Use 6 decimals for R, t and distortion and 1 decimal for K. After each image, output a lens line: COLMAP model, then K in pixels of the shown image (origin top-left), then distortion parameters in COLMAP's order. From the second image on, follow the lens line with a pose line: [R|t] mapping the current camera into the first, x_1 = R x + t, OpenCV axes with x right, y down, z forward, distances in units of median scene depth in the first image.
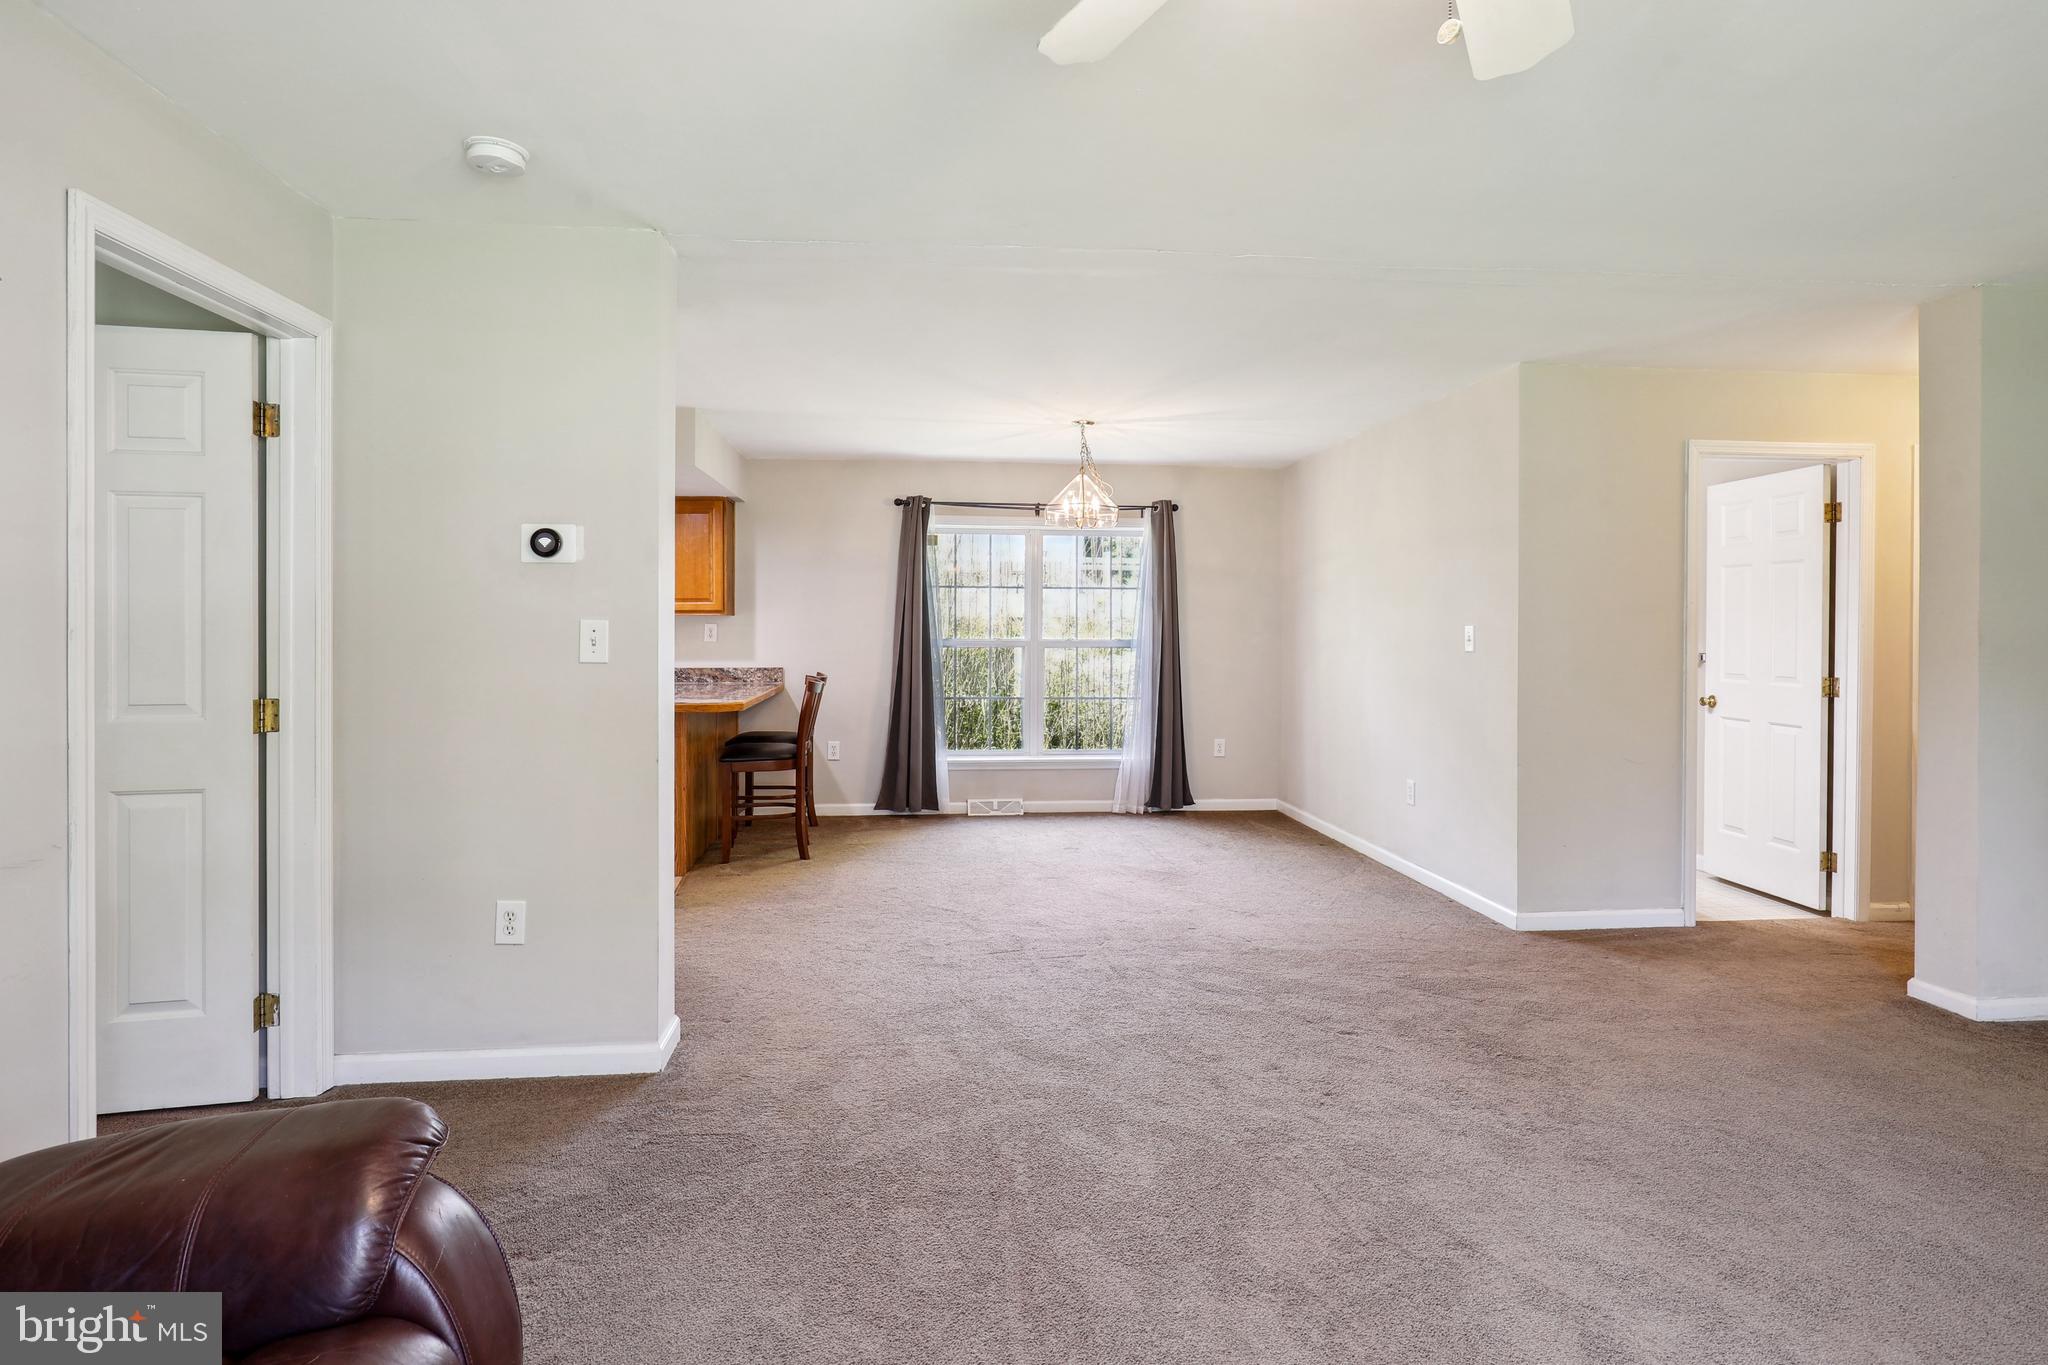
lens RADIAL K [[1064.9, 0, 1015.6], [0, 1064.9, 641.9], [0, 0, 1]] dist [-0.002970, 0.000931]
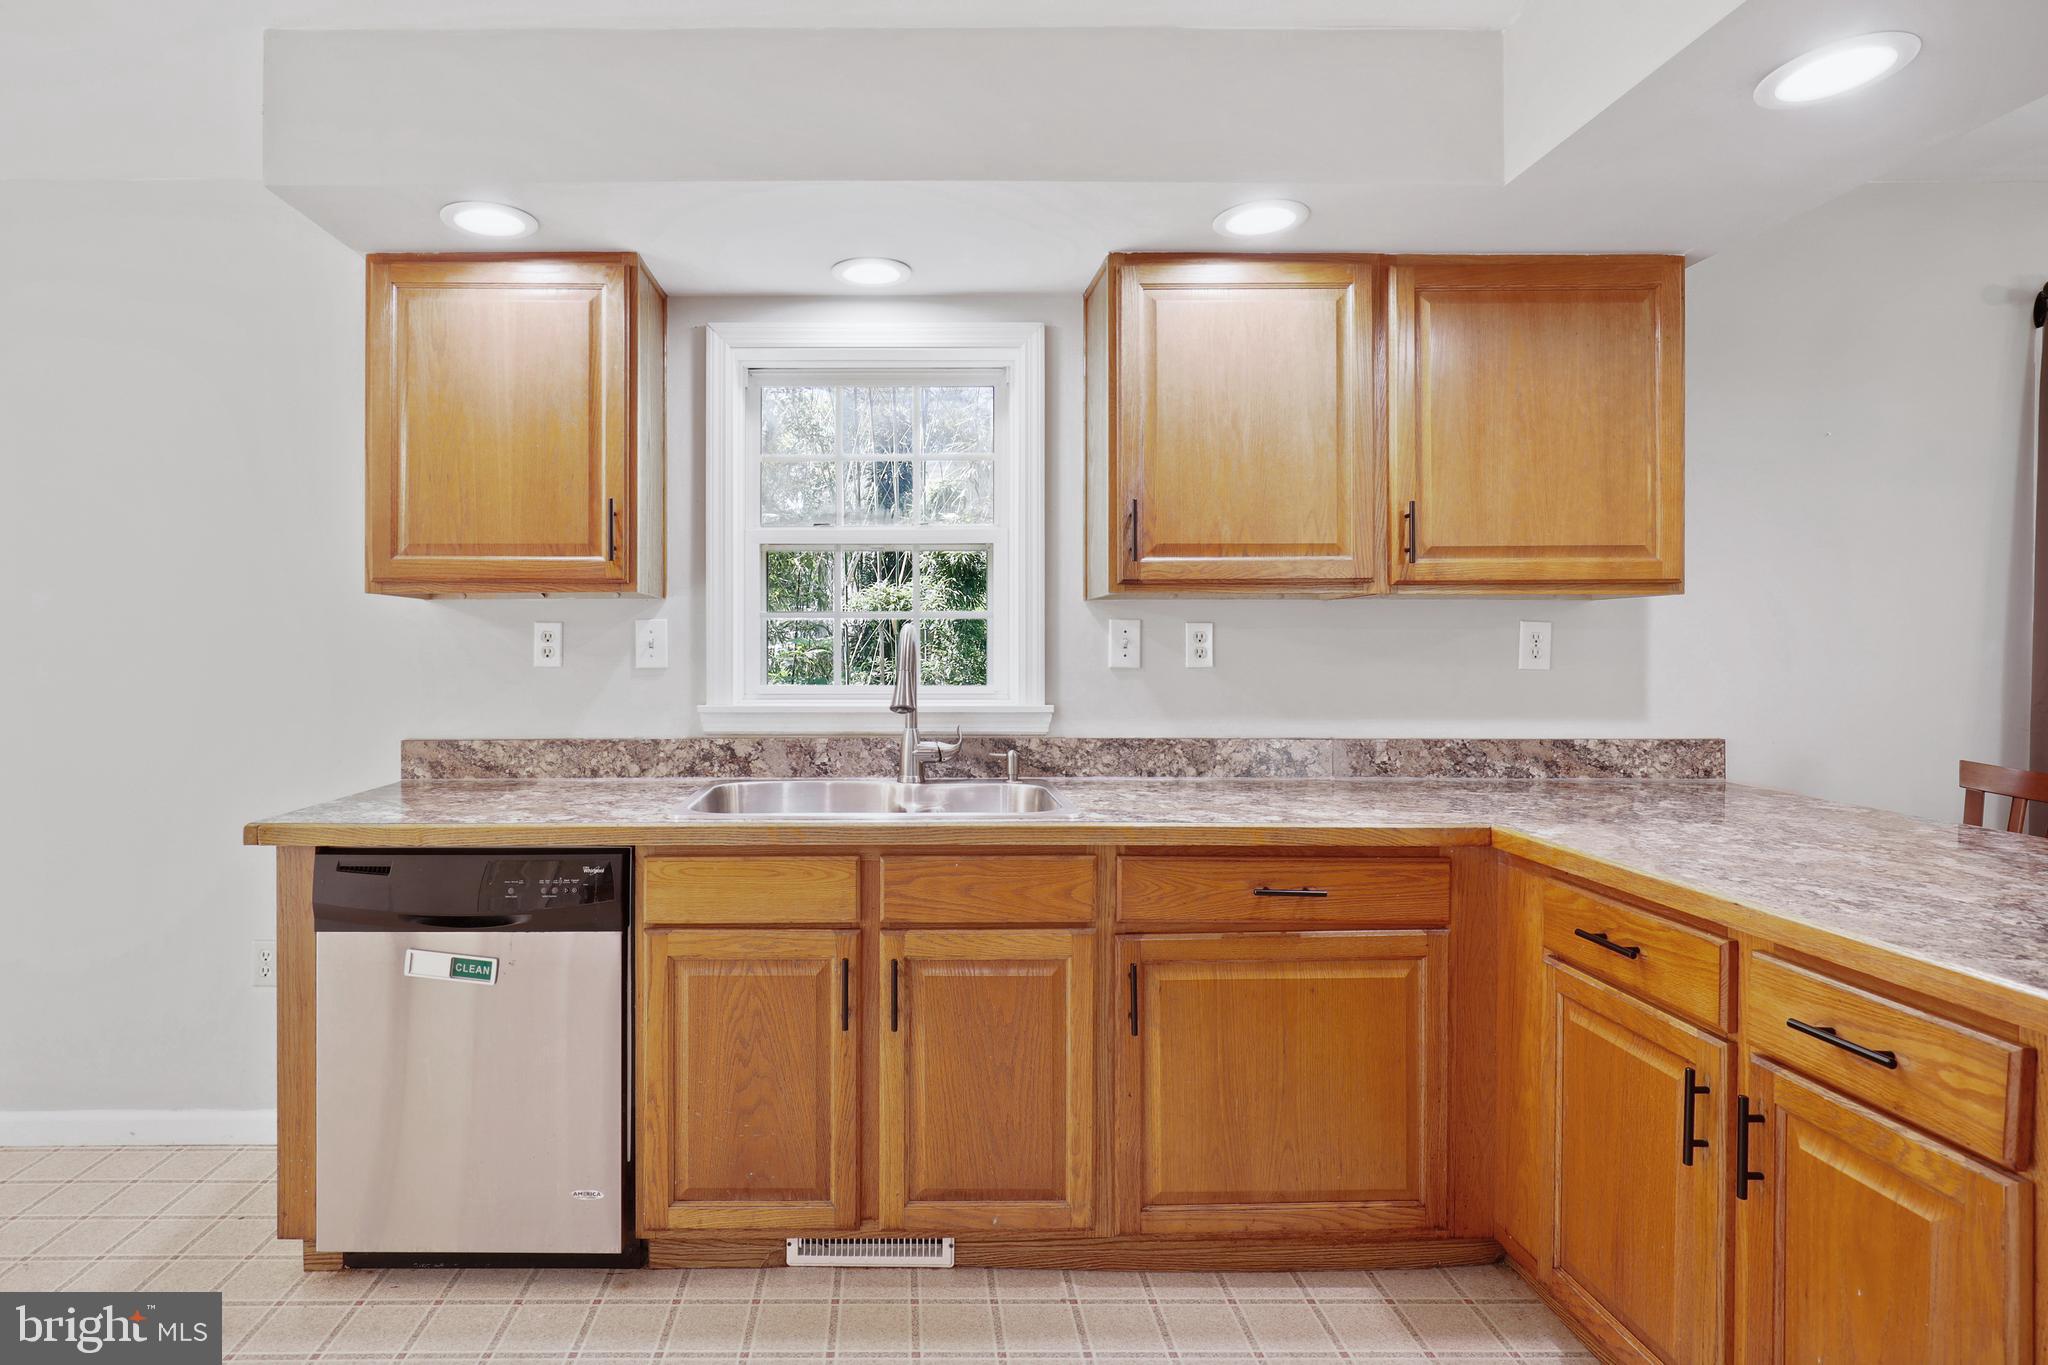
lens RADIAL K [[1064.9, 0, 1015.6], [0, 1064.9, 641.9], [0, 0, 1]] dist [-0.002970, 0.000931]
pose [[0.995167, 0.003082, -0.098144, -0.433318], [-0.003994, 0.999951, -0.009098, -0.005817], [0.098111, 0.009446, 0.995131, 0.604978]]
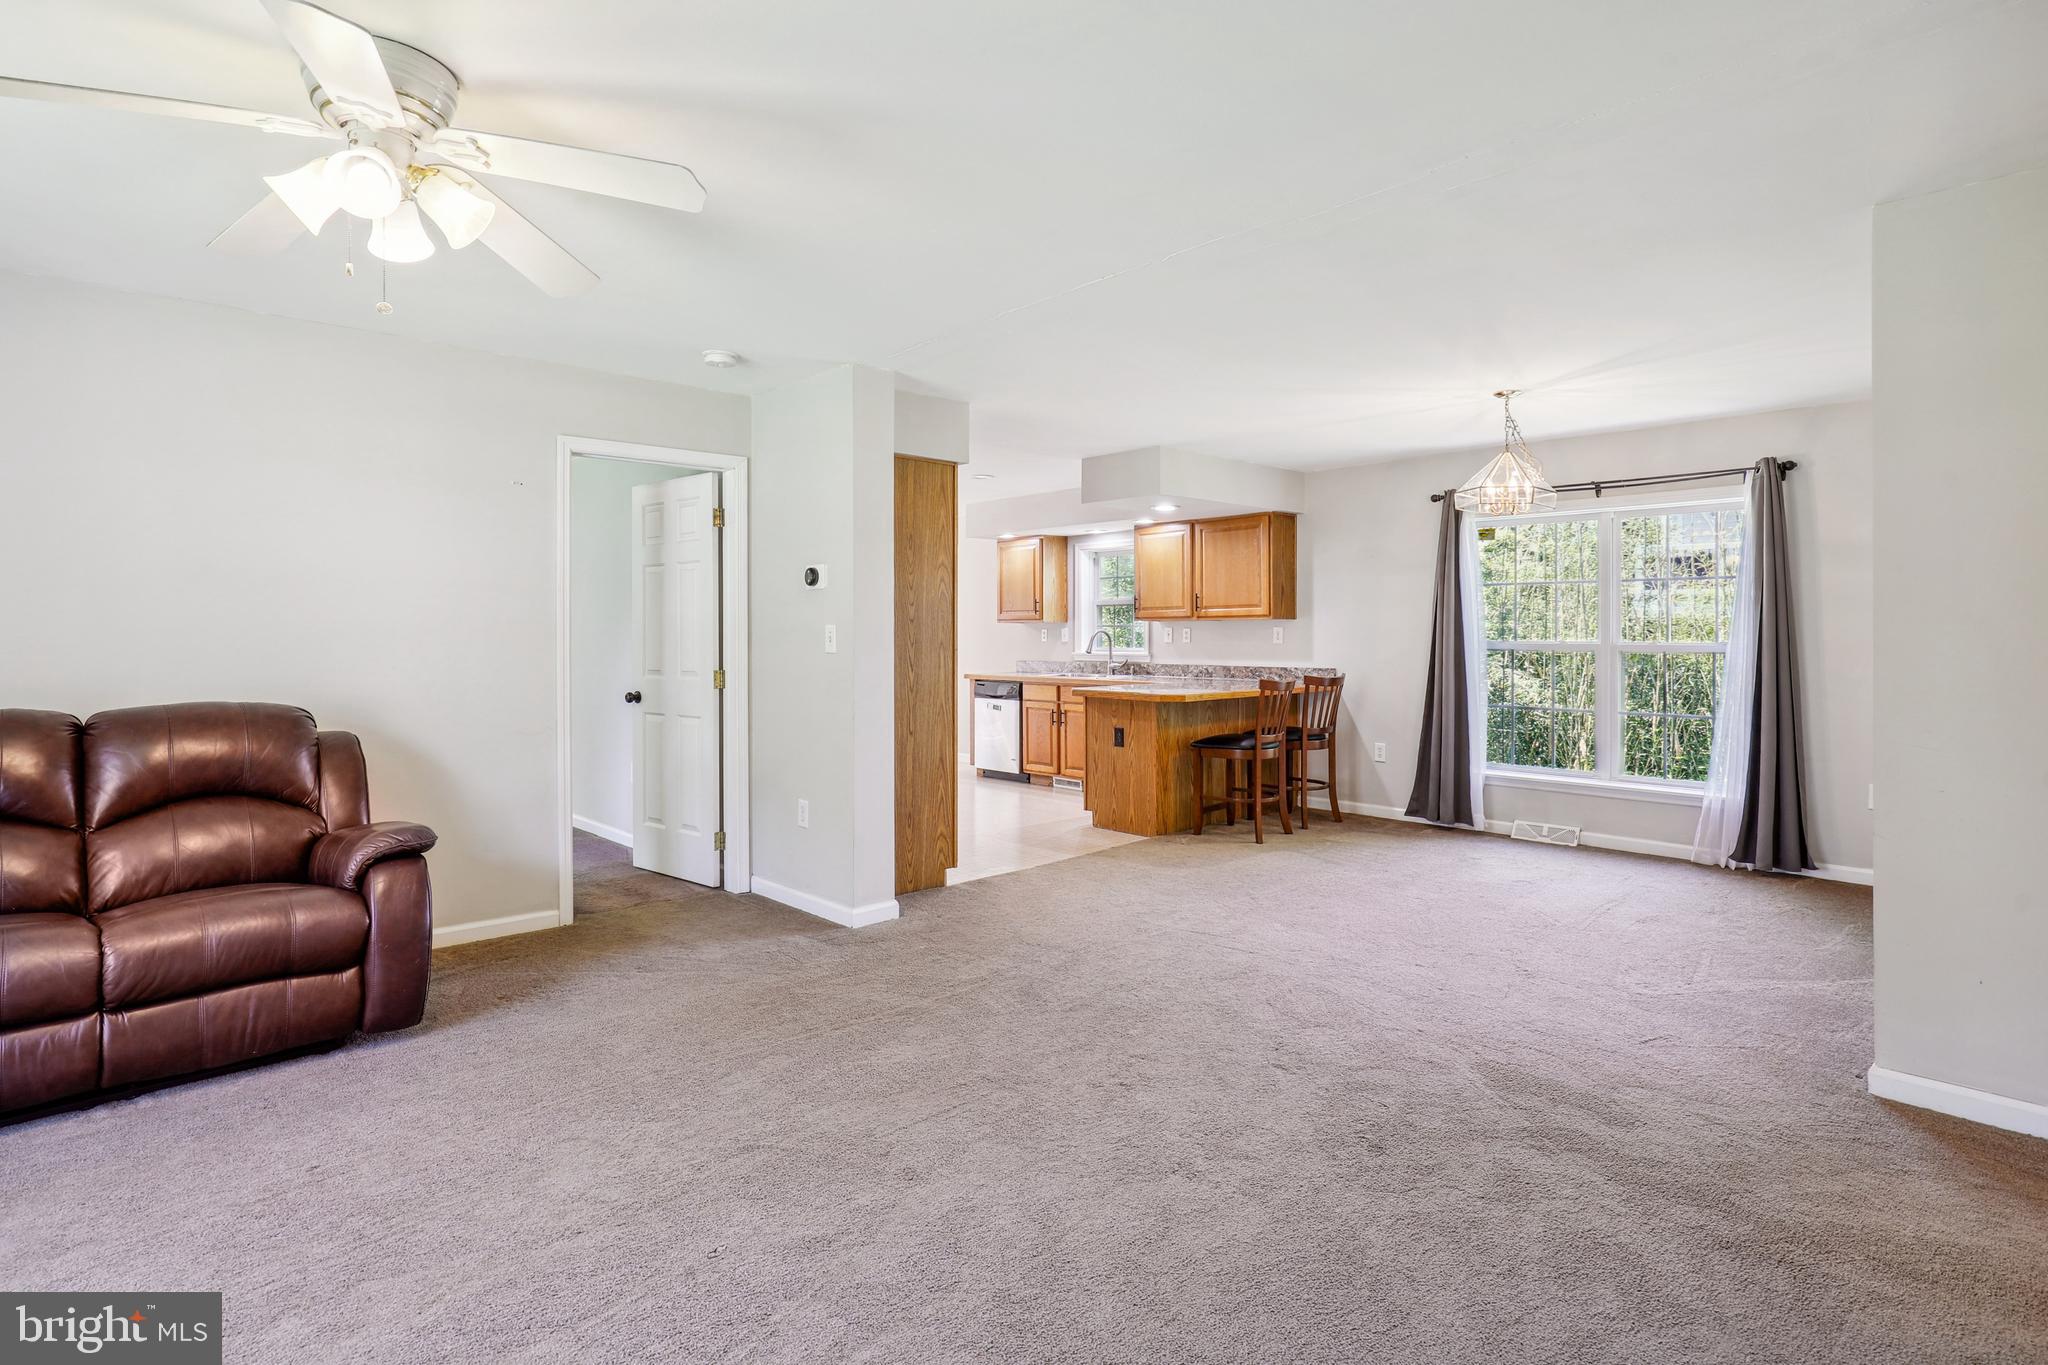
lens RADIAL K [[1064.9, 0, 1015.6], [0, 1064.9, 641.9], [0, 0, 1]] dist [-0.002970, 0.000931]
pose [[0.598163, 0.003059, -0.801369, 0.431613], [-0.006696, 0.999977, -0.001180, 0.001586], [0.801346, 0.006072, 0.598170, 0.126128]]
